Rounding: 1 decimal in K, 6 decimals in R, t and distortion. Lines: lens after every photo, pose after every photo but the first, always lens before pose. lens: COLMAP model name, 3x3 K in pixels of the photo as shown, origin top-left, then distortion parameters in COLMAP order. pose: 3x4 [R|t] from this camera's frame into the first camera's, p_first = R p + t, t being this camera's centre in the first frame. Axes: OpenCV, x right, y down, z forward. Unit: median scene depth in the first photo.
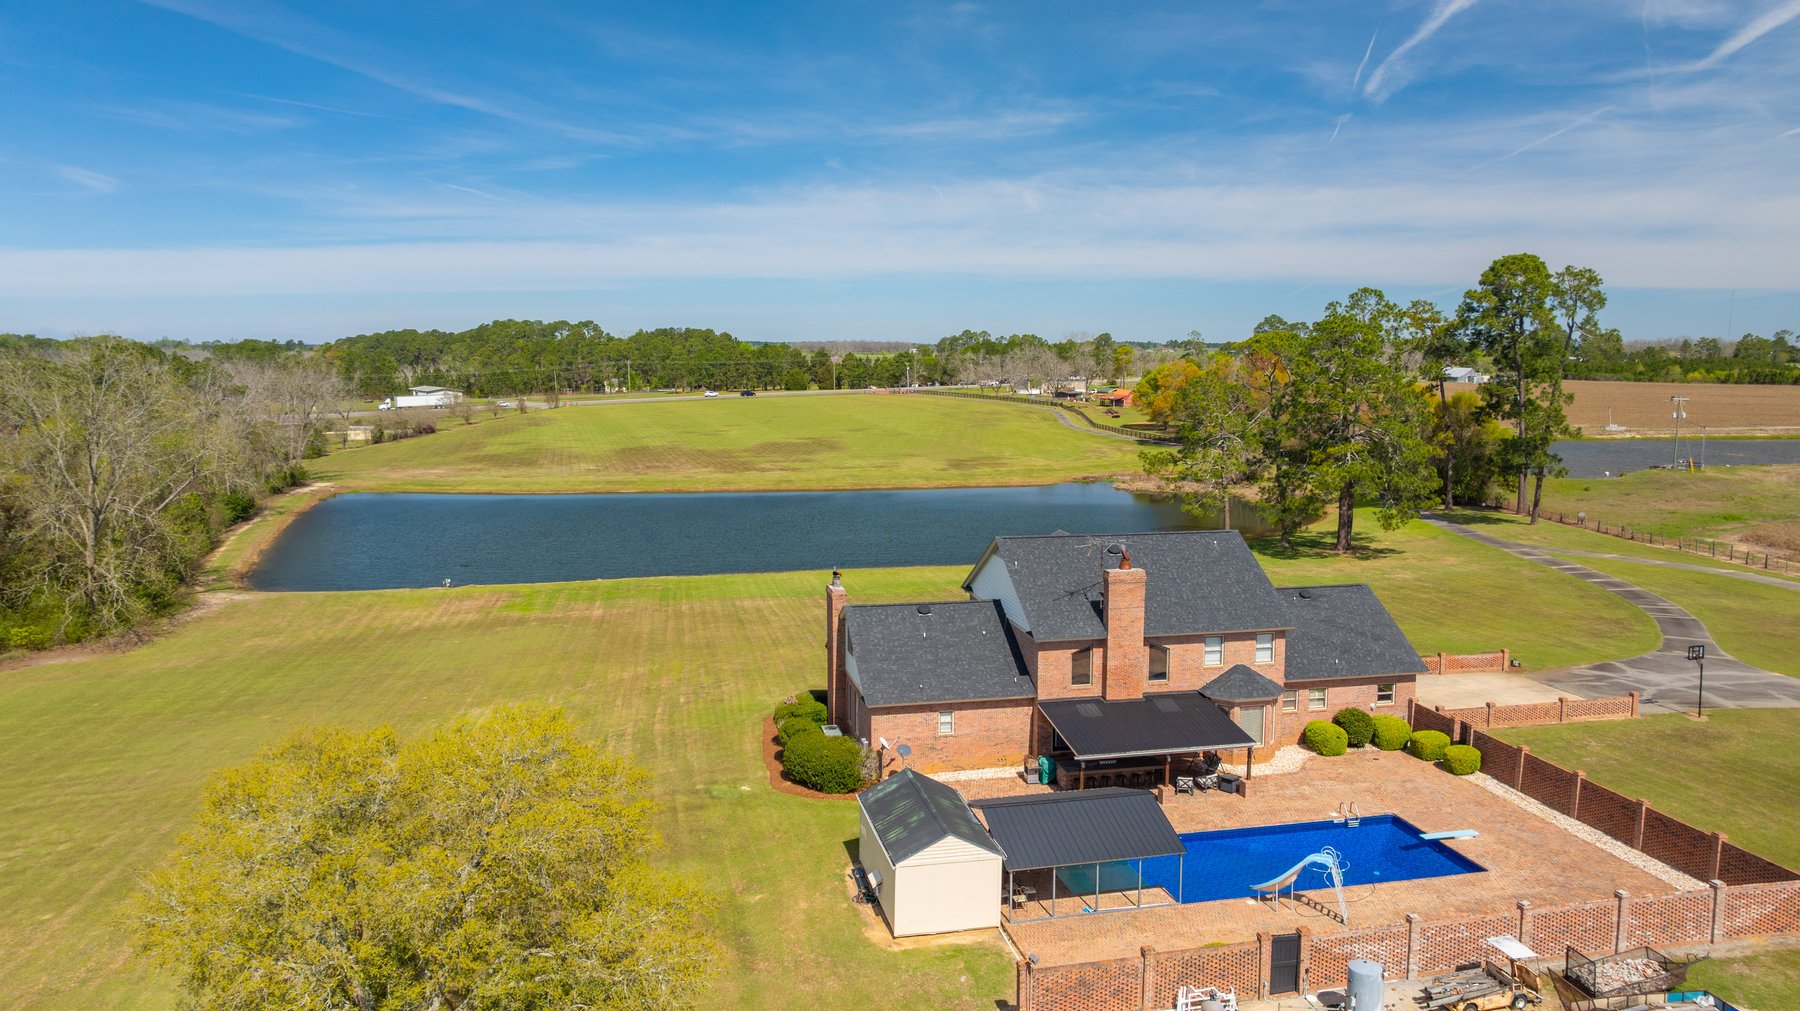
lens RADIAL K [[1267.5, 0, 900.0], [0, 1267.5, 505.5], [0, 0, 1]] dist [-0.023643, 0.003284]
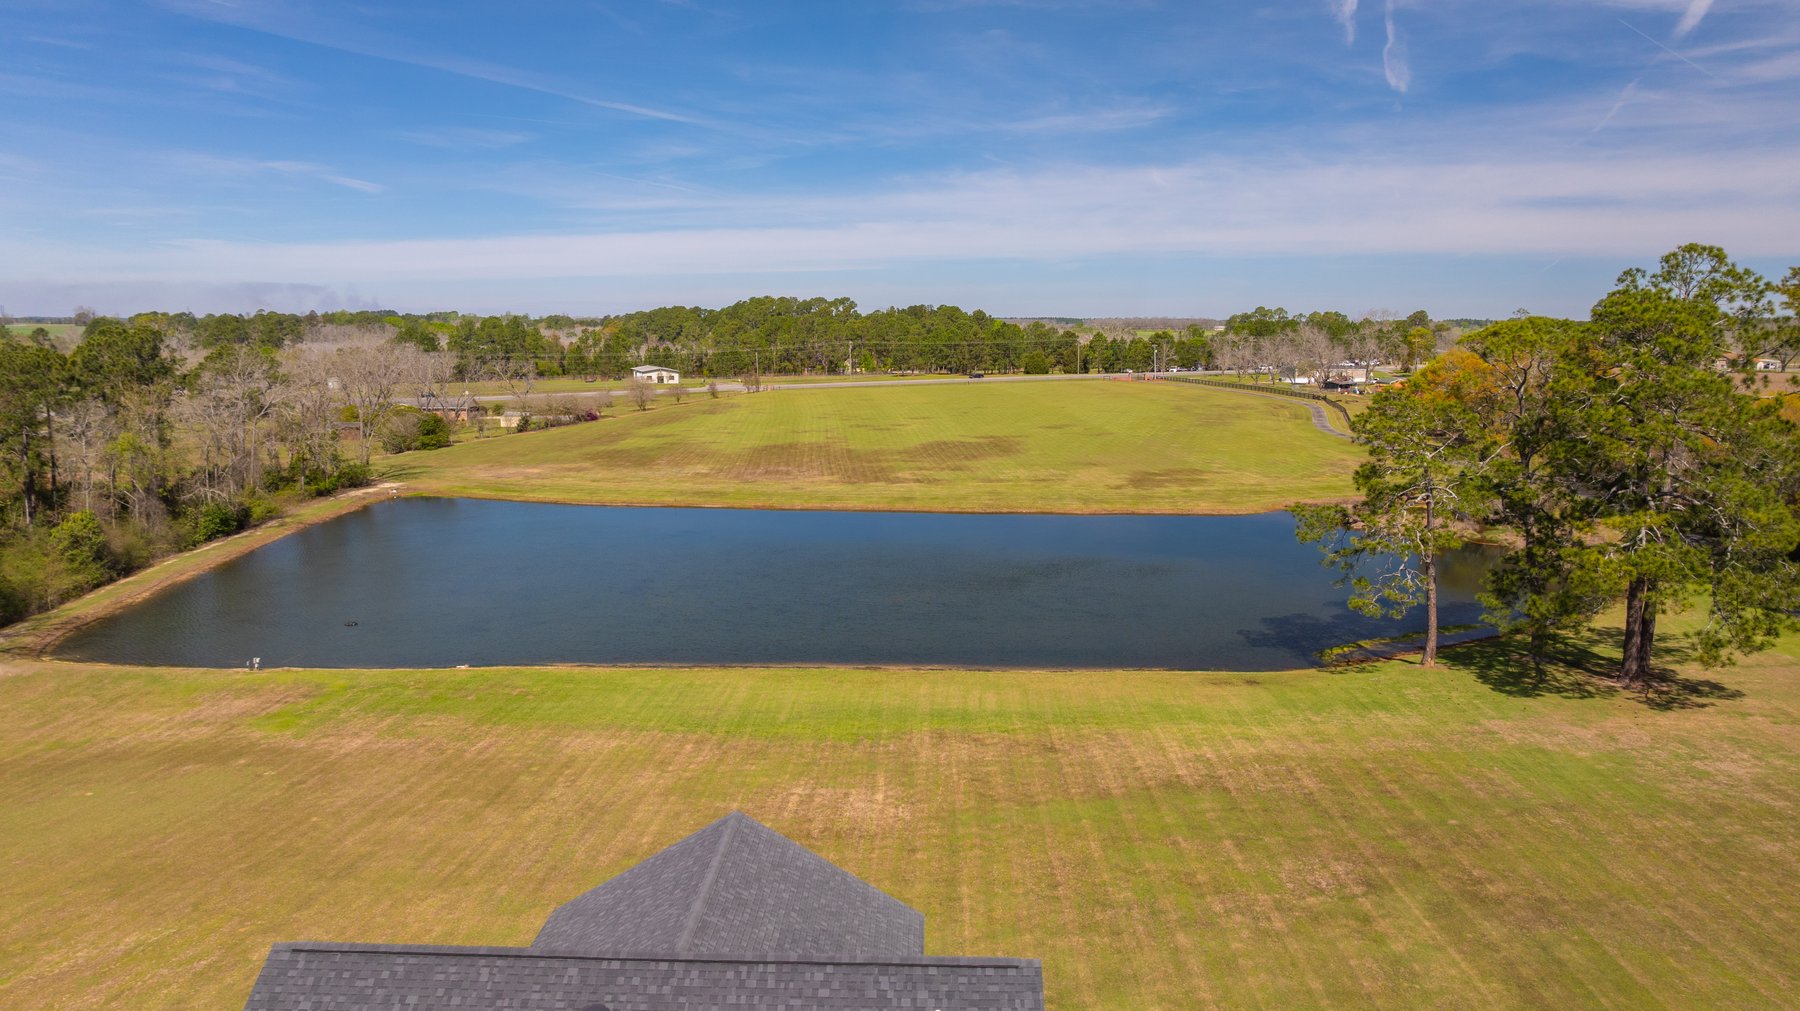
lens RADIAL K [[1262.2, 0, 904.8], [0, 1262.2, 516.9], [0, 0, 1]] dist [-0.038376, 0.043170]
pose [[0.970752, 0.039085, -0.236880, 0.325812], [-0.032317, 0.998953, 0.032390, -0.109243], [0.237898, -0.023787, 0.970999, 0.717318]]
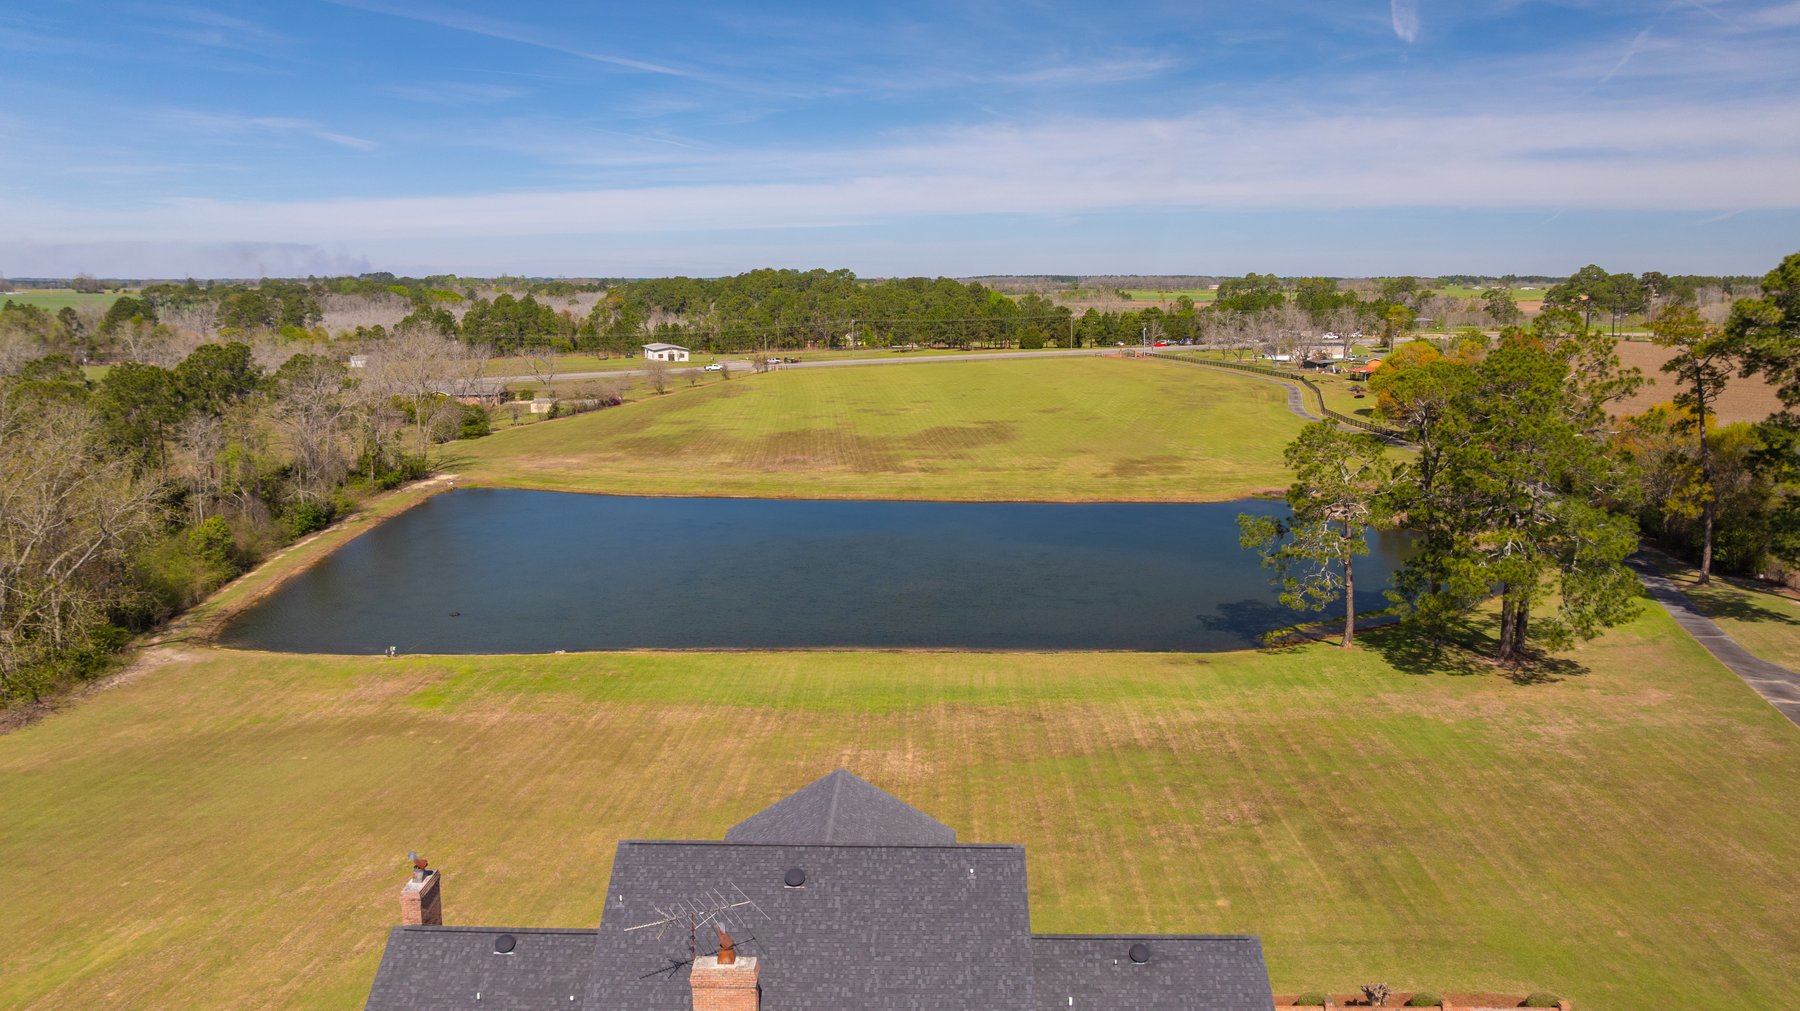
lens RADIAL K [[1256.9, 0, 905.6], [0, 1256.9, 539.9], [0, 0, 1]] dist [-0.018584, 0.001534]
pose [[0.971850, 0.046412, -0.230984, 0.367679], [-0.027459, 0.996036, 0.084606, -0.189389], [0.233995, -0.075882, 0.969272, 0.425536]]
